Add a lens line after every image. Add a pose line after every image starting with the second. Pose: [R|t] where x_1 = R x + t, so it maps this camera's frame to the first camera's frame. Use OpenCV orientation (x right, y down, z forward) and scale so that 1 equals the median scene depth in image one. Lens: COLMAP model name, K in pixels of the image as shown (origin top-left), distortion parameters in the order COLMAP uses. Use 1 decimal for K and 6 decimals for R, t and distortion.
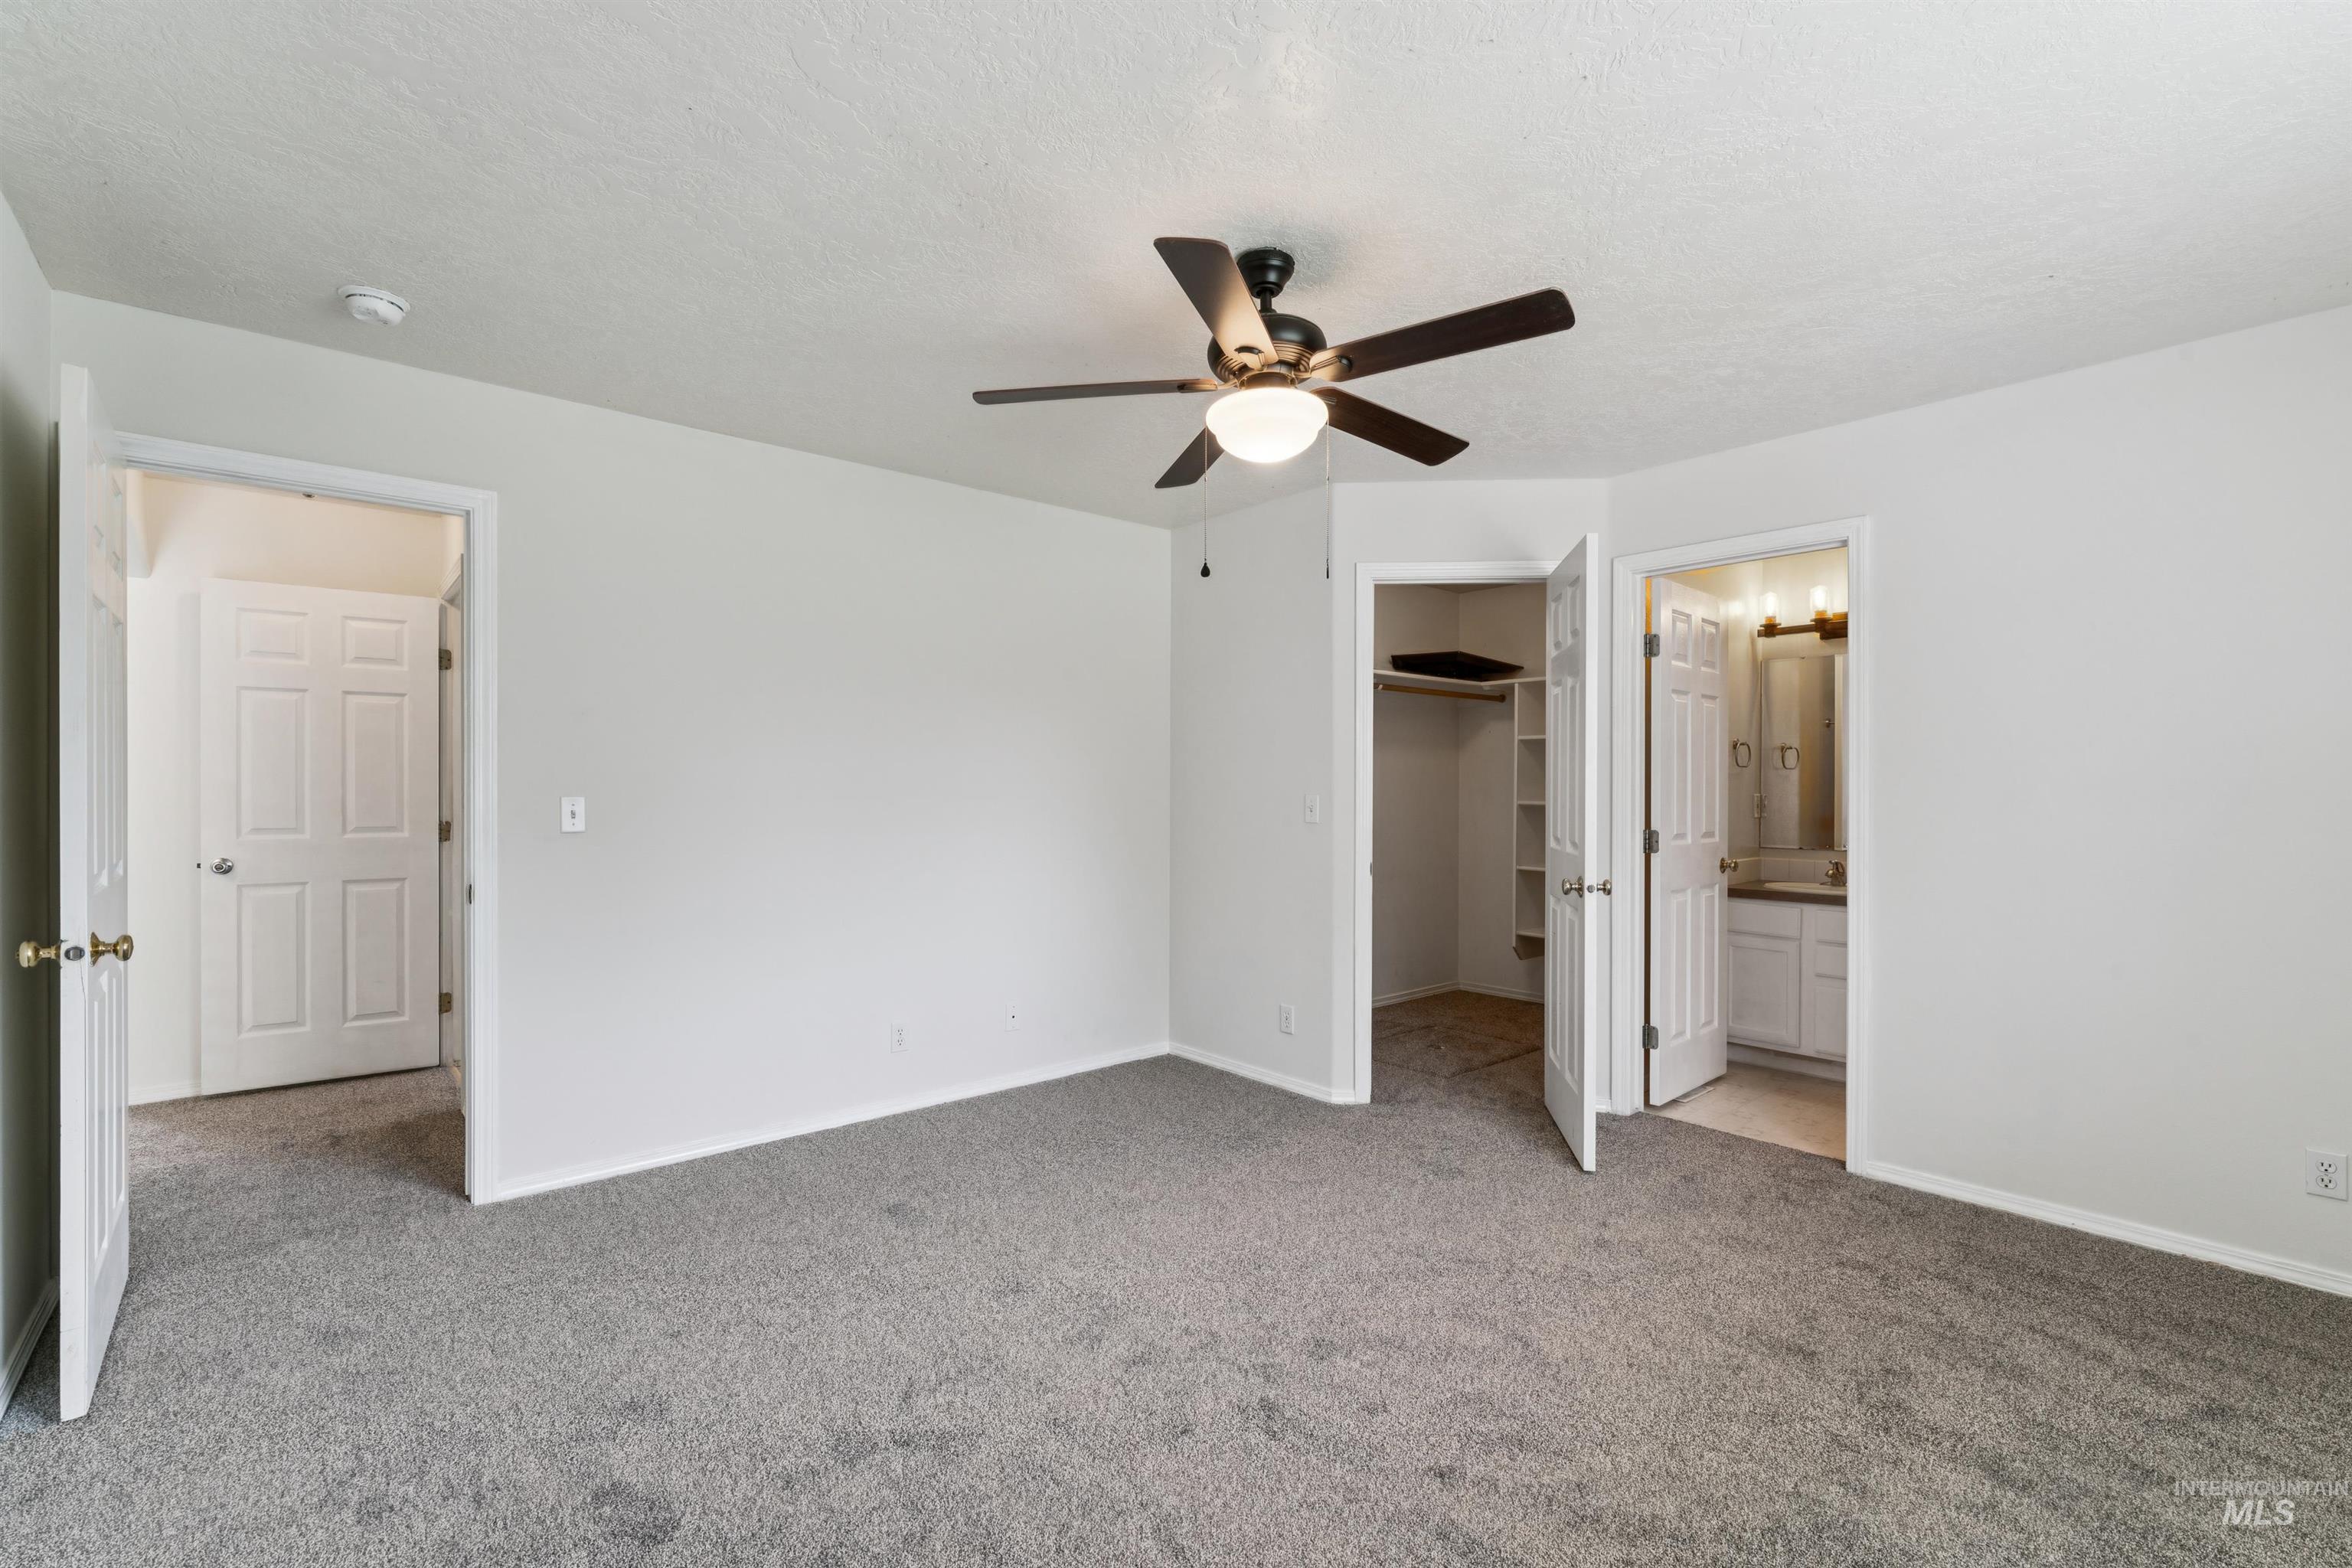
lens RADIAL K [[1013.5, 0, 1176.1], [0, 1013.5, 782.3], [0, 0, 1]] dist [-0.007619, 0.001896]
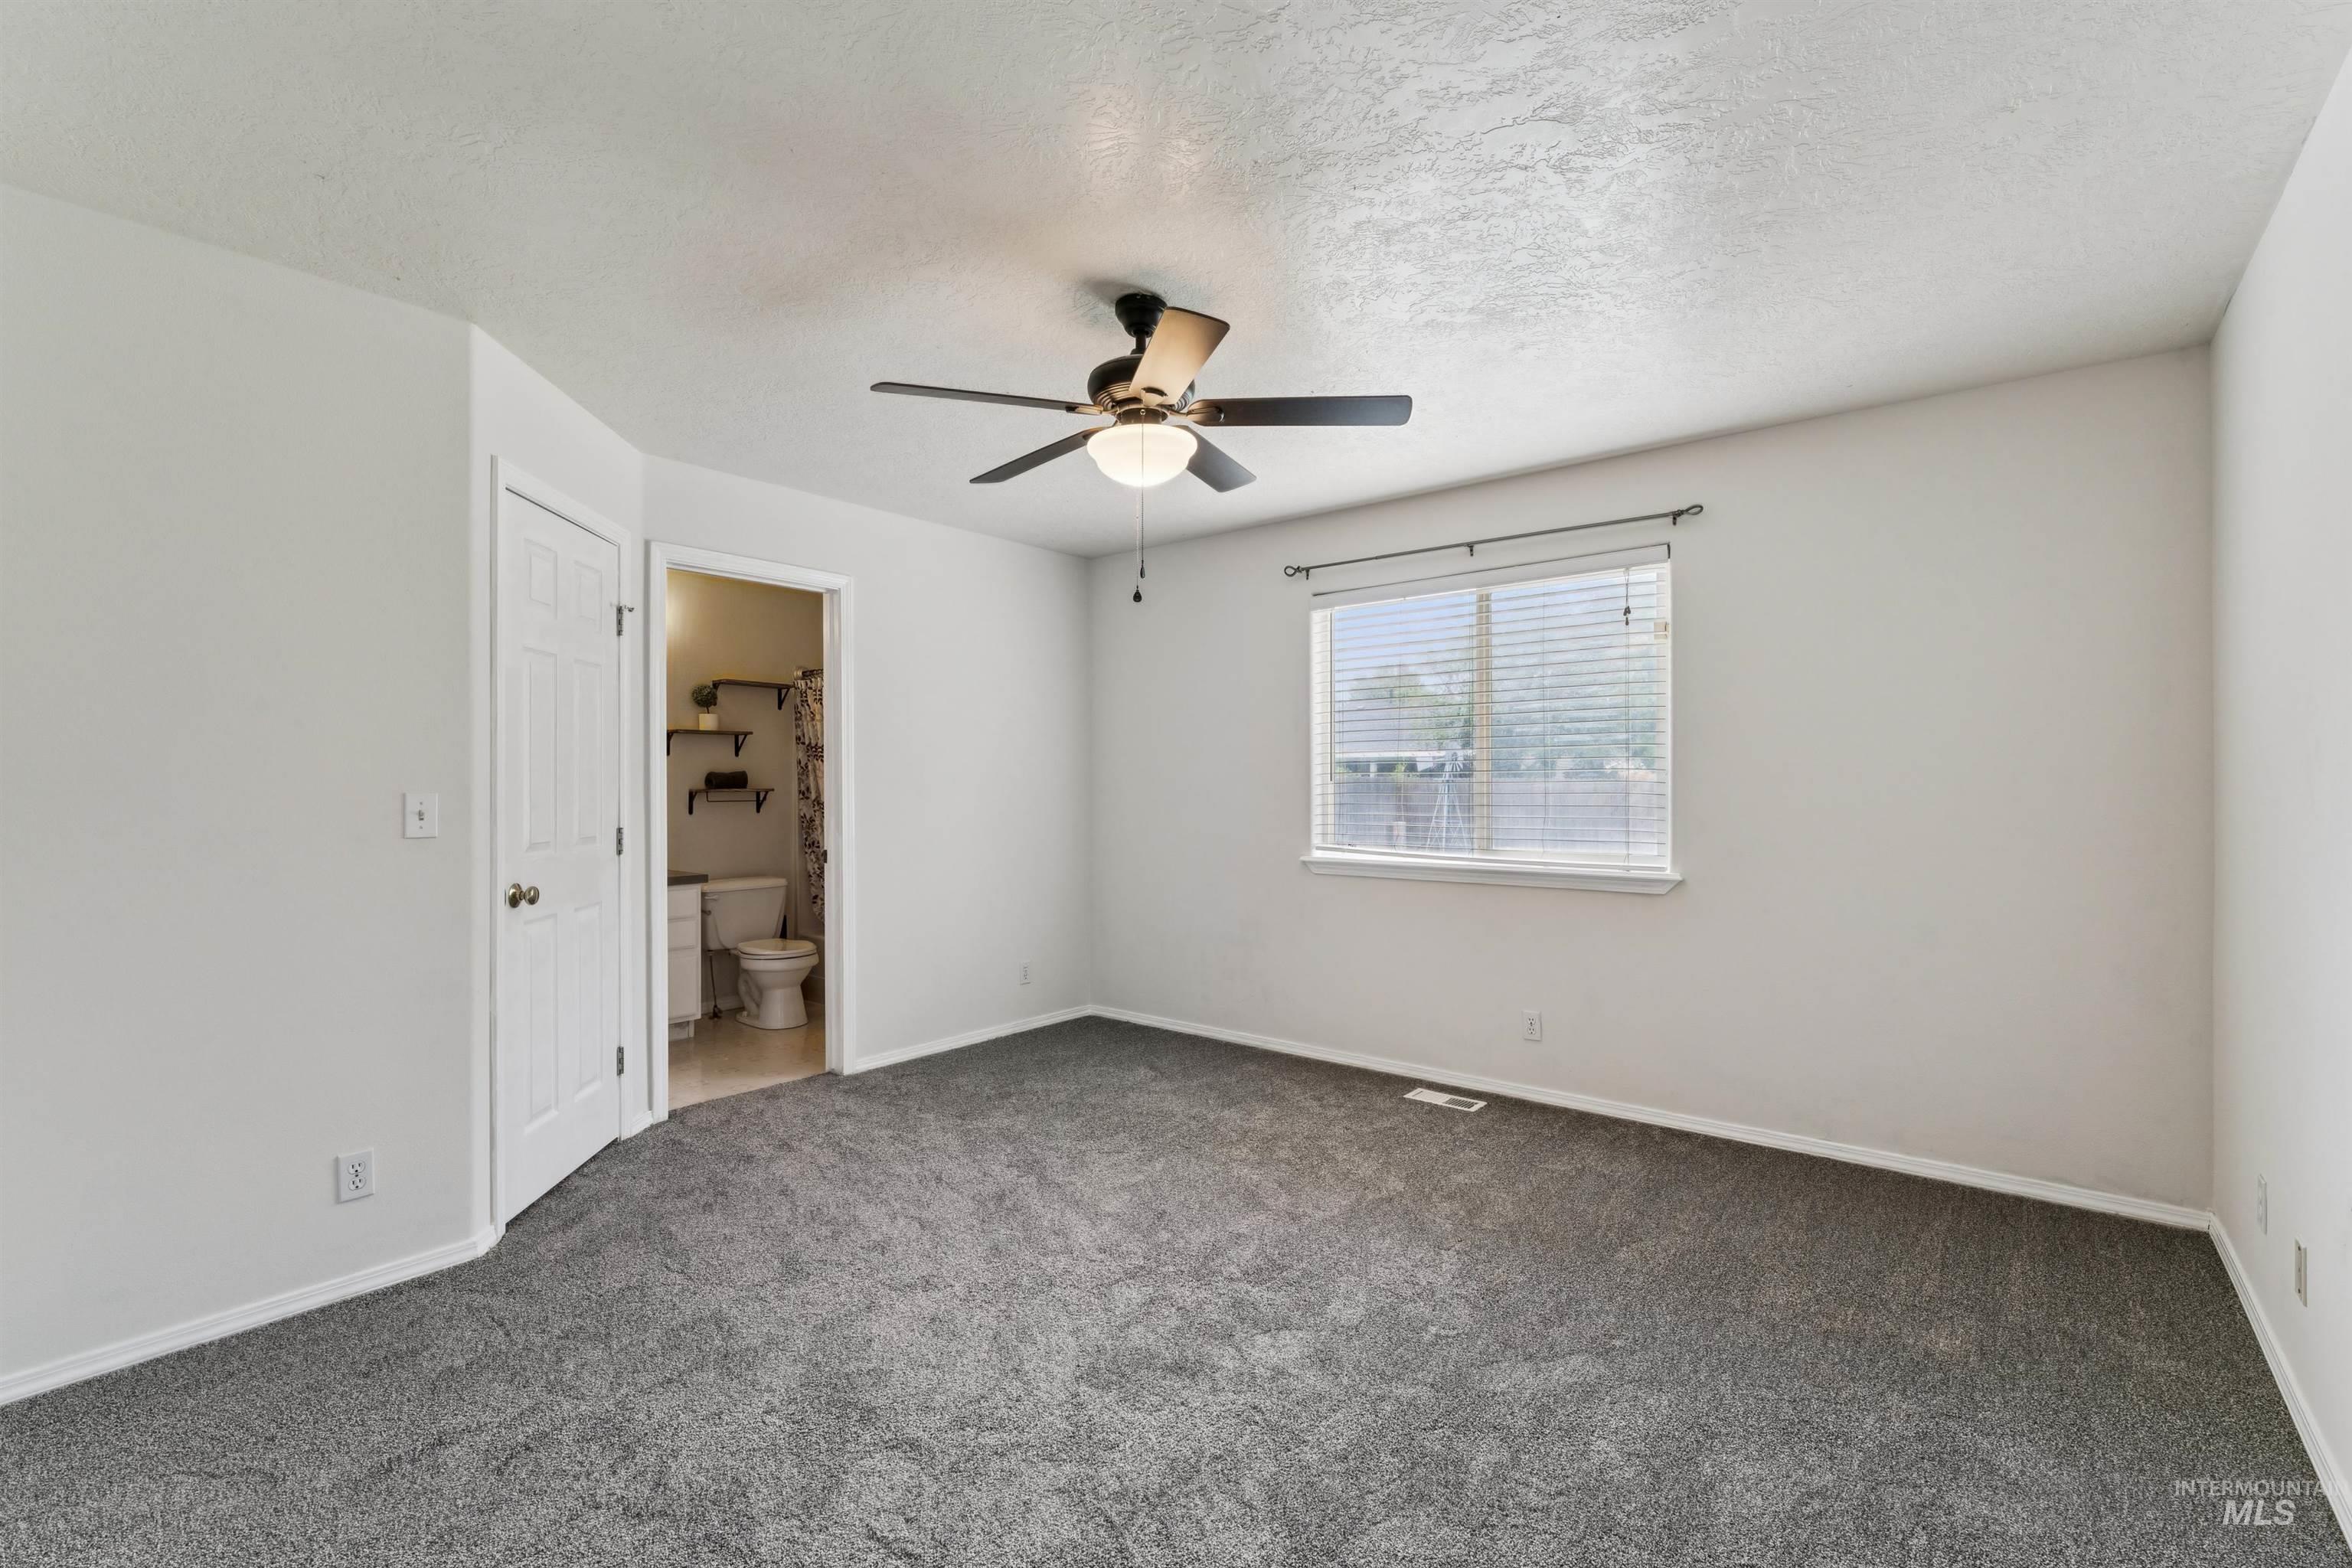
lens RADIAL K [[1013.5, 0, 1174.3], [0, 1013.5, 782.5], [0, 0, 1]] dist [-0.007619, 0.001896]
pose [[-0.159259, -0.004546, 0.987226, -0.640649], [0.000054, 0.999989, 0.004614, 0.003737], [-0.987237, 0.000788, -0.159257, 0.739436]]
